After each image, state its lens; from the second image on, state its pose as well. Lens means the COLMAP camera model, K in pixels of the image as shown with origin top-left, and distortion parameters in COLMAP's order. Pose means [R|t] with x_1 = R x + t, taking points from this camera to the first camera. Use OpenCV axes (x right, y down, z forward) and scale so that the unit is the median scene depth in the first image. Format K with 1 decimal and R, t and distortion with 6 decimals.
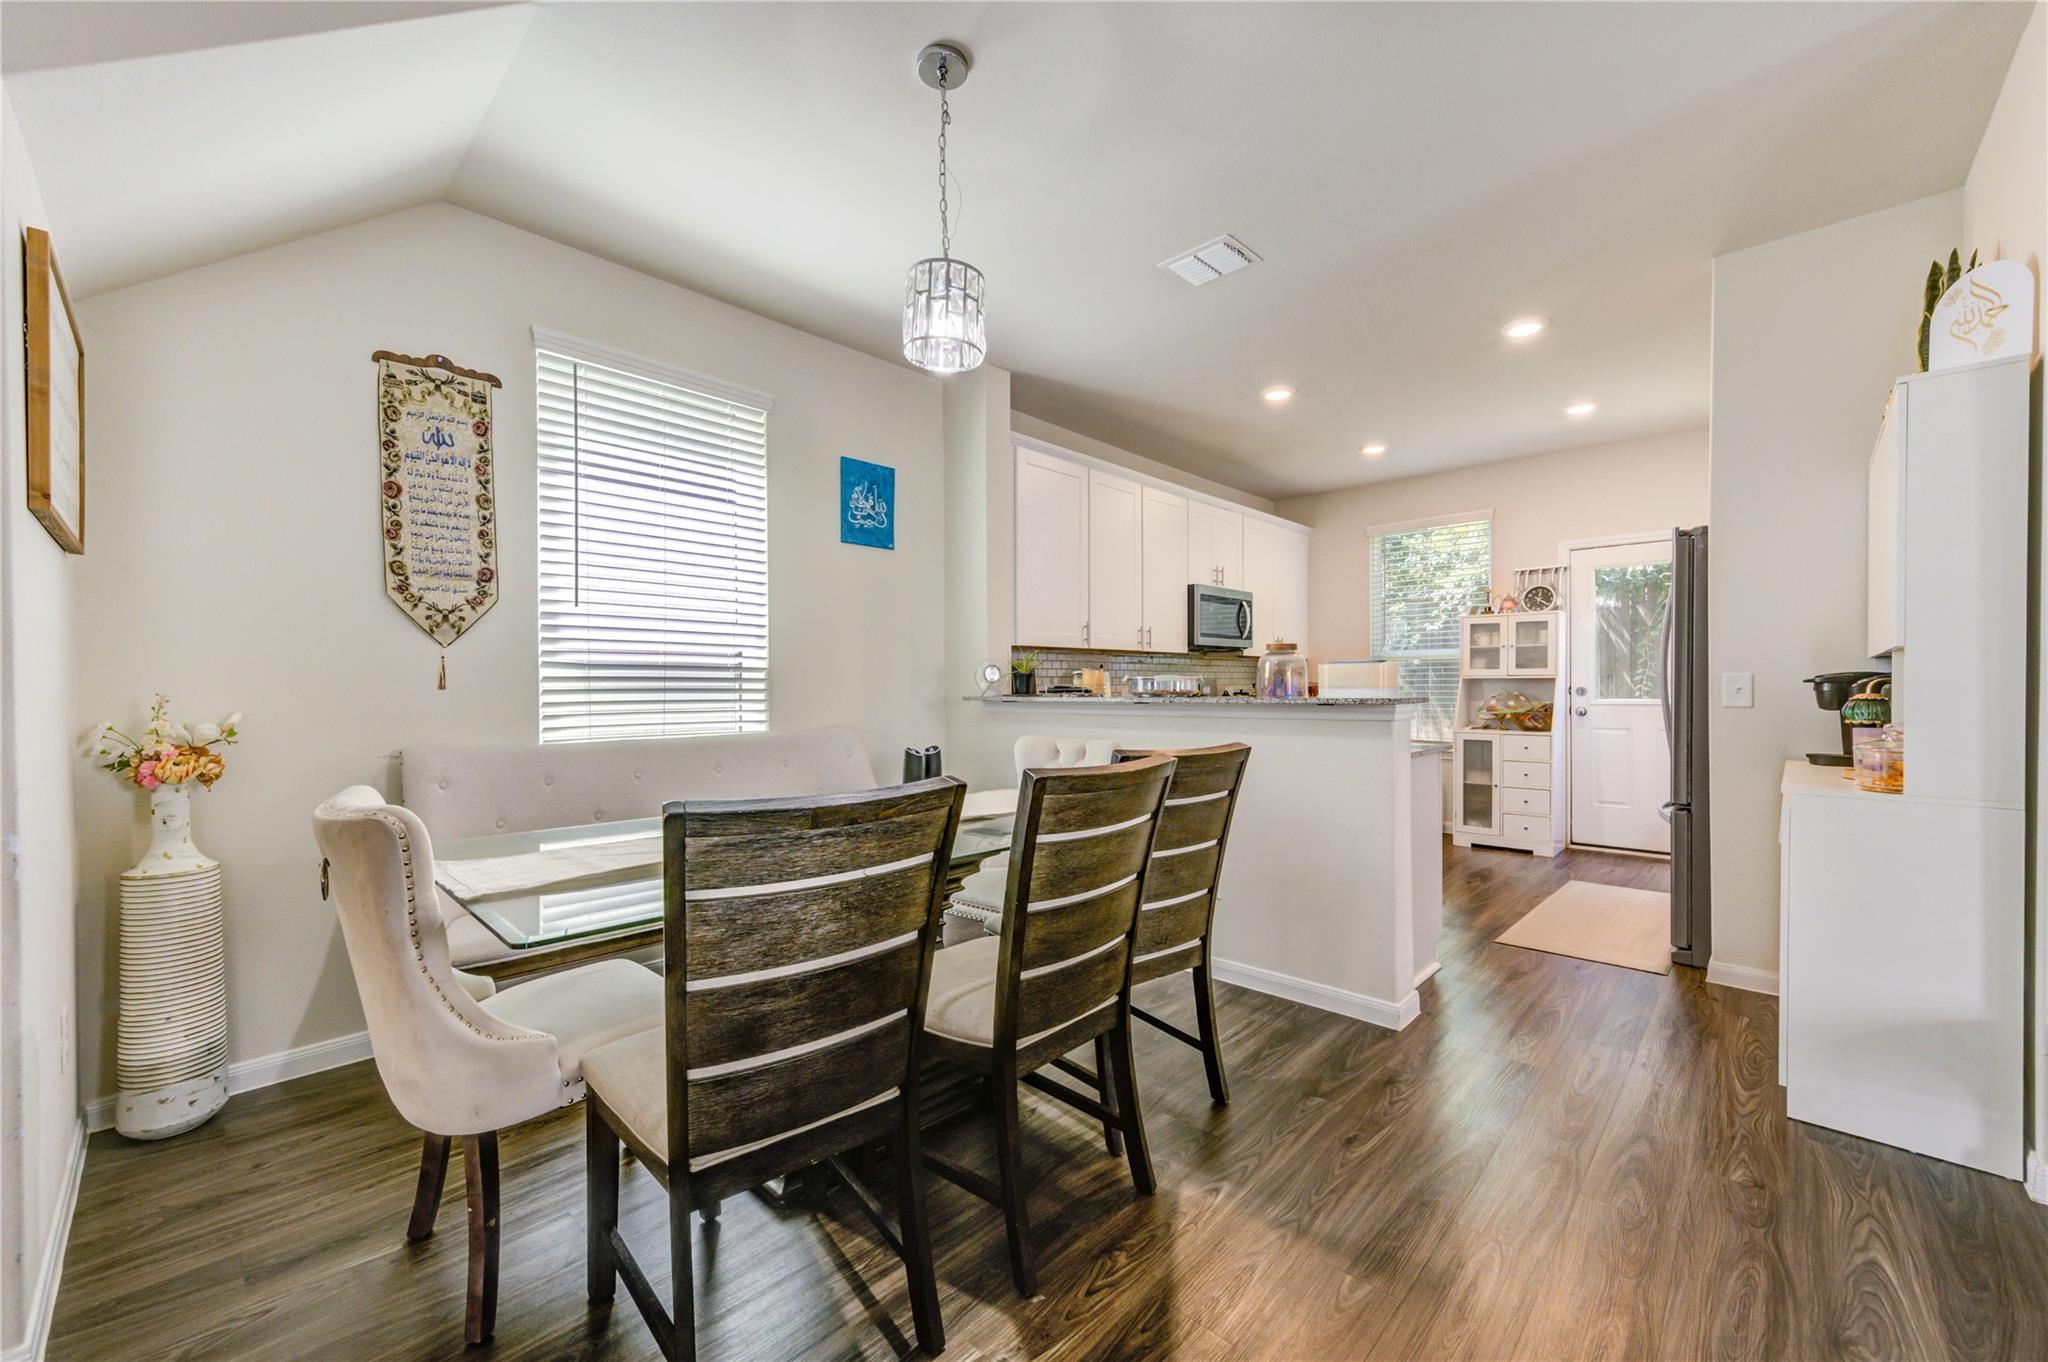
lens RADIAL K [[801.1, 0, 1031.0], [0, 801.1, 691.2], [0, 0, 1]] dist [0.001816, 0.000020]
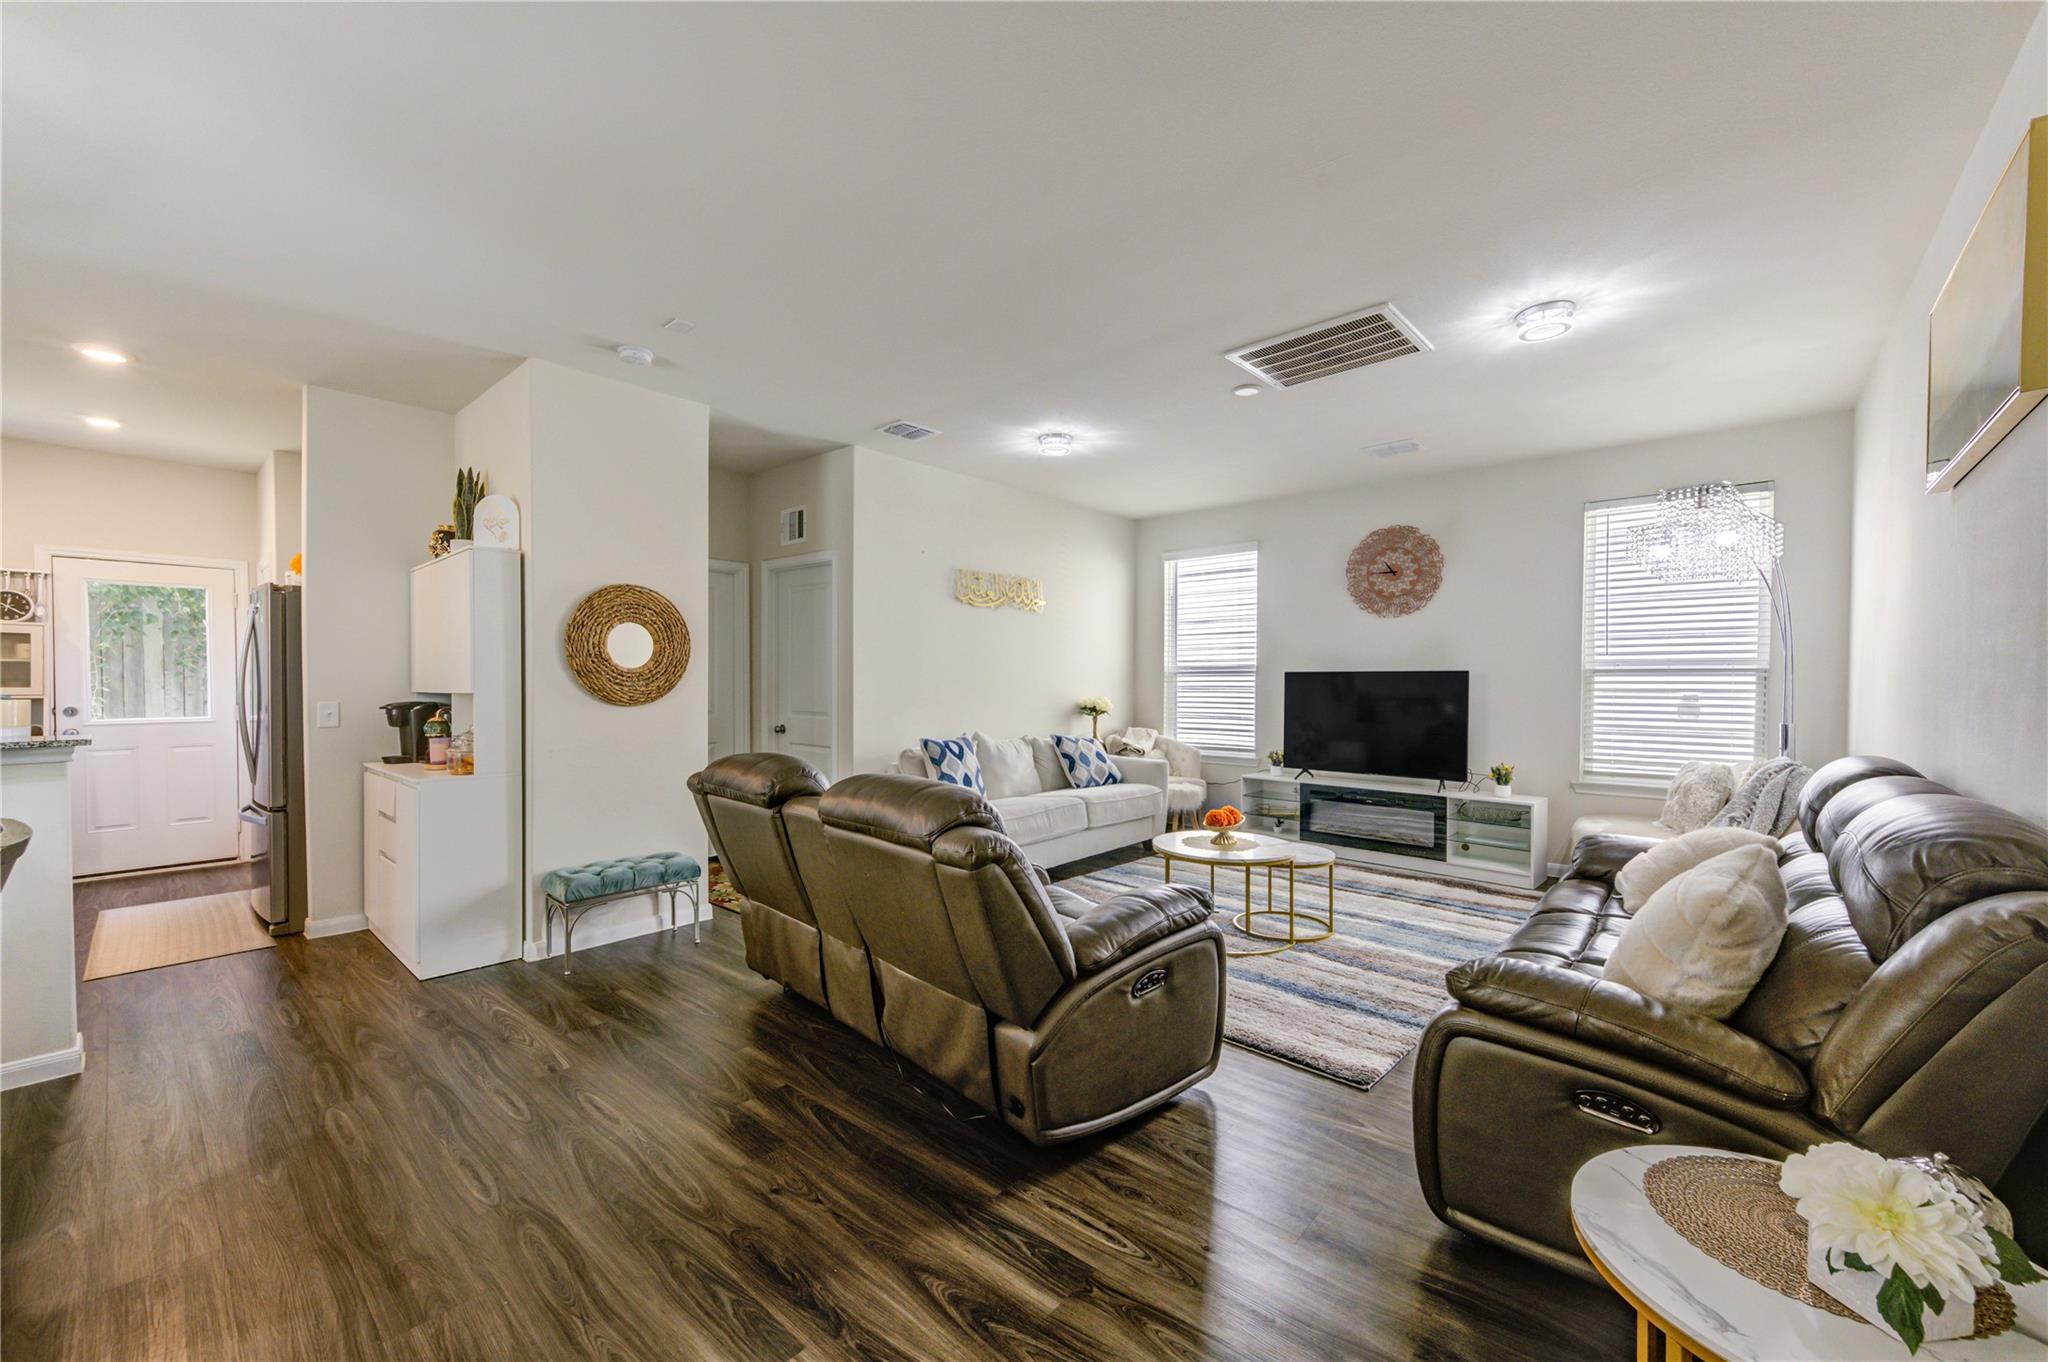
lens RADIAL K [[801.1, 0, 1026.0], [0, 801.1, 697.0], [0, 0, 1]] dist [0.001816, 0.000020]
pose [[-0.034184, -0.015574, 0.999294, -0.399492], [0.005962, 0.999858, 0.015786, -0.035500], [-0.999398, 0.006498, -0.034086, -0.099465]]
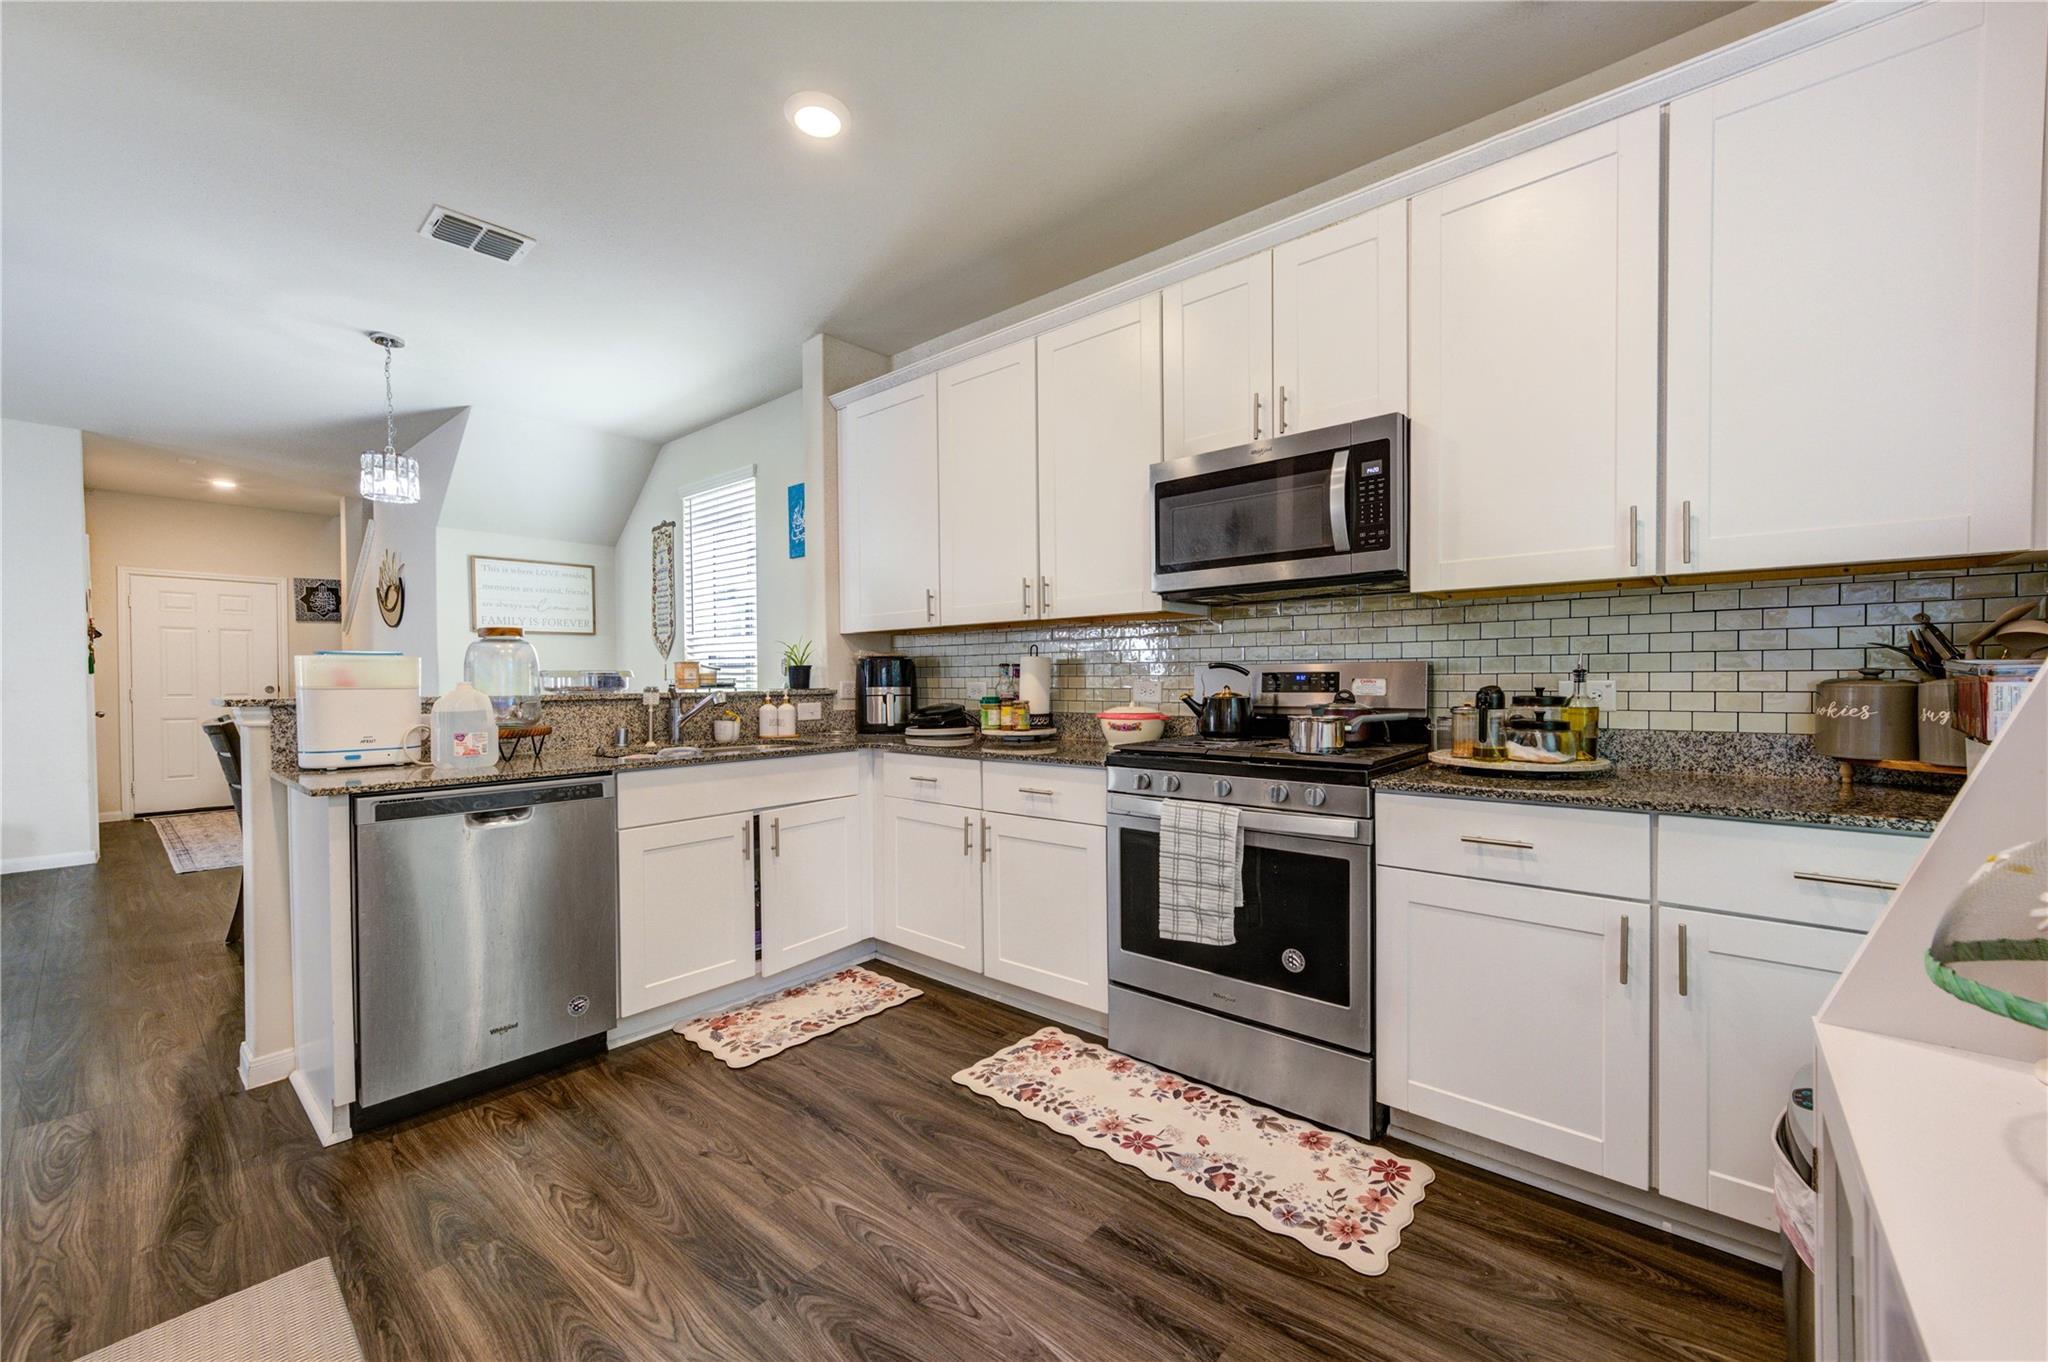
lens RADIAL K [[801.1, 0, 1027.7], [0, 801.1, 690.3], [0, 0, 1]] dist [0.001816, 0.000020]
pose [[0.049447, 0.019544, -0.998586, 0.964788], [0.000497, 0.999808, 0.019592, -0.012557], [0.998777, -0.001465, 0.049427, 1.274067]]
